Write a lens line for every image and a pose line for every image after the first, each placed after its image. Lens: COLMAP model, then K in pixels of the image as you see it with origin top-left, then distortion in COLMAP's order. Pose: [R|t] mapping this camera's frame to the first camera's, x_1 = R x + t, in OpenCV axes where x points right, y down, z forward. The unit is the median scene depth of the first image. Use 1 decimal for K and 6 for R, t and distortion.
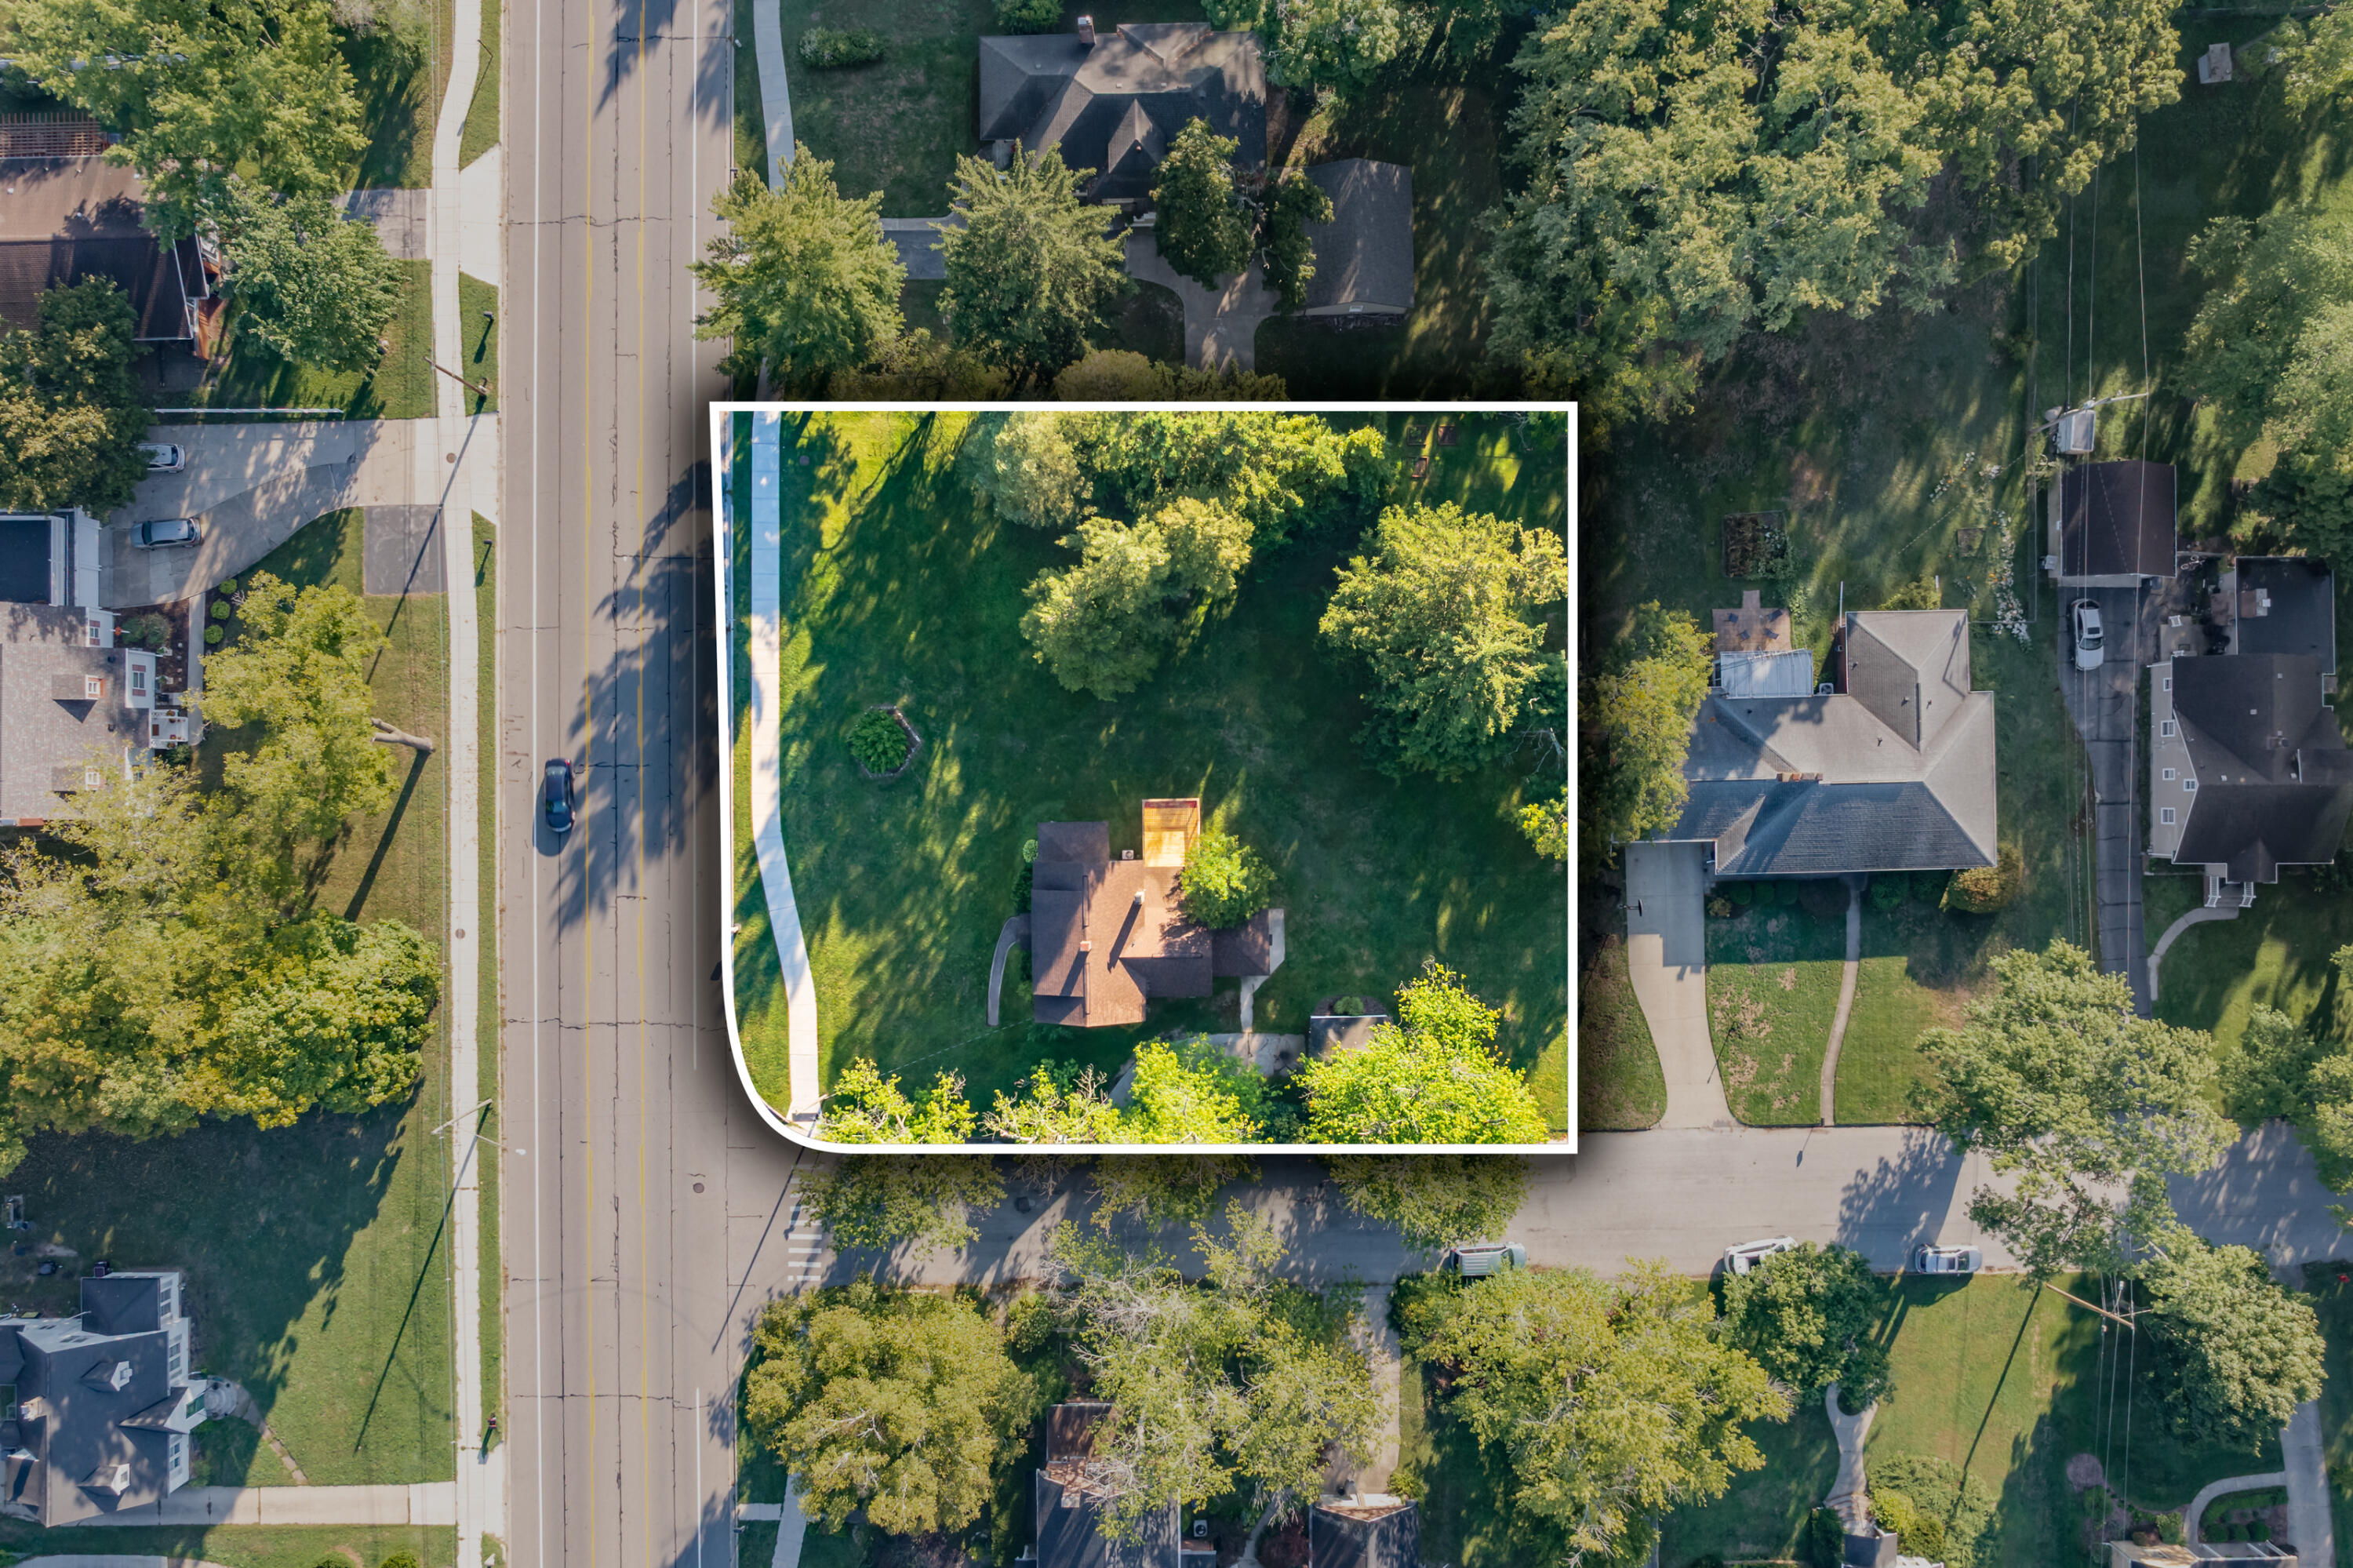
lens RADIAL K [[1719.1, 0, 1176.5], [0, 1719.1, 784.0], [0, 0, 1]] dist [-0.023366, 0.000572]
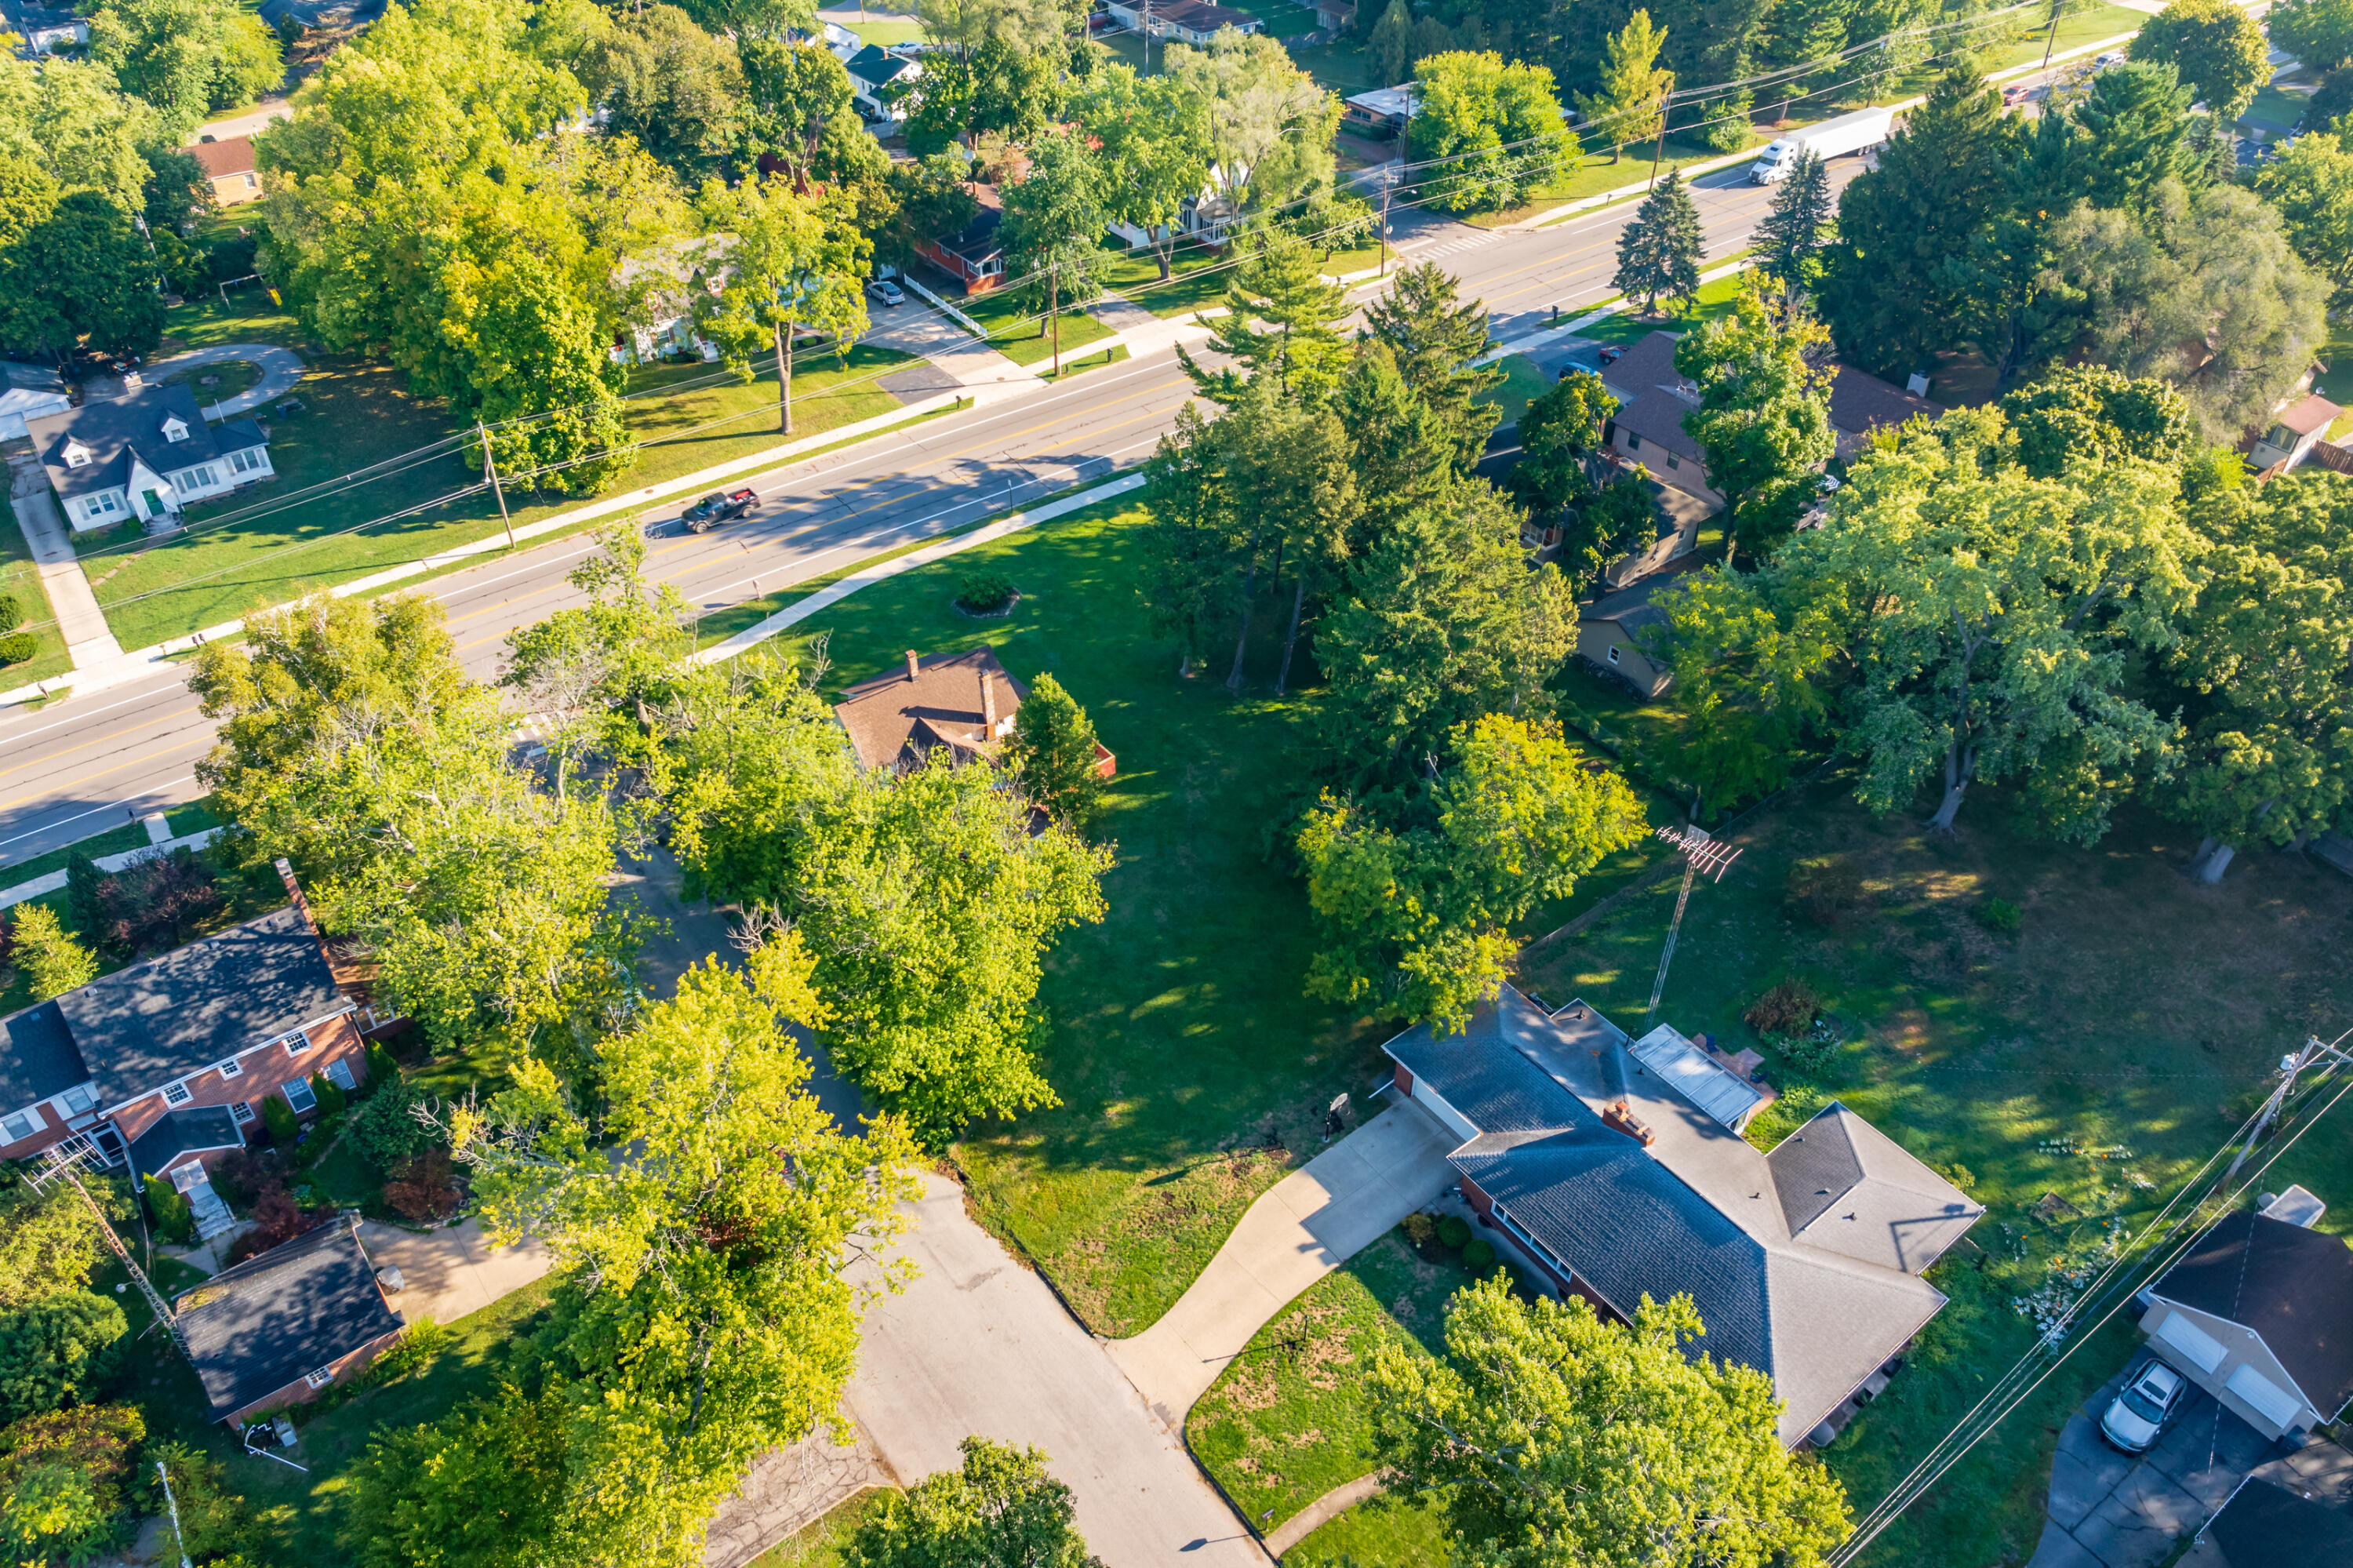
lens RADIAL K [[1719.1, 0, 1176.5], [0, 1719.1, 784.0], [0, 0, 1]] dist [-0.023366, 0.000572]
pose [[0.591516, 0.502910, -0.630230, 0.607105], [-0.806253, 0.361071, -0.468599, 0.409716], [-0.008105, 0.785308, 0.619052, 0.443057]]
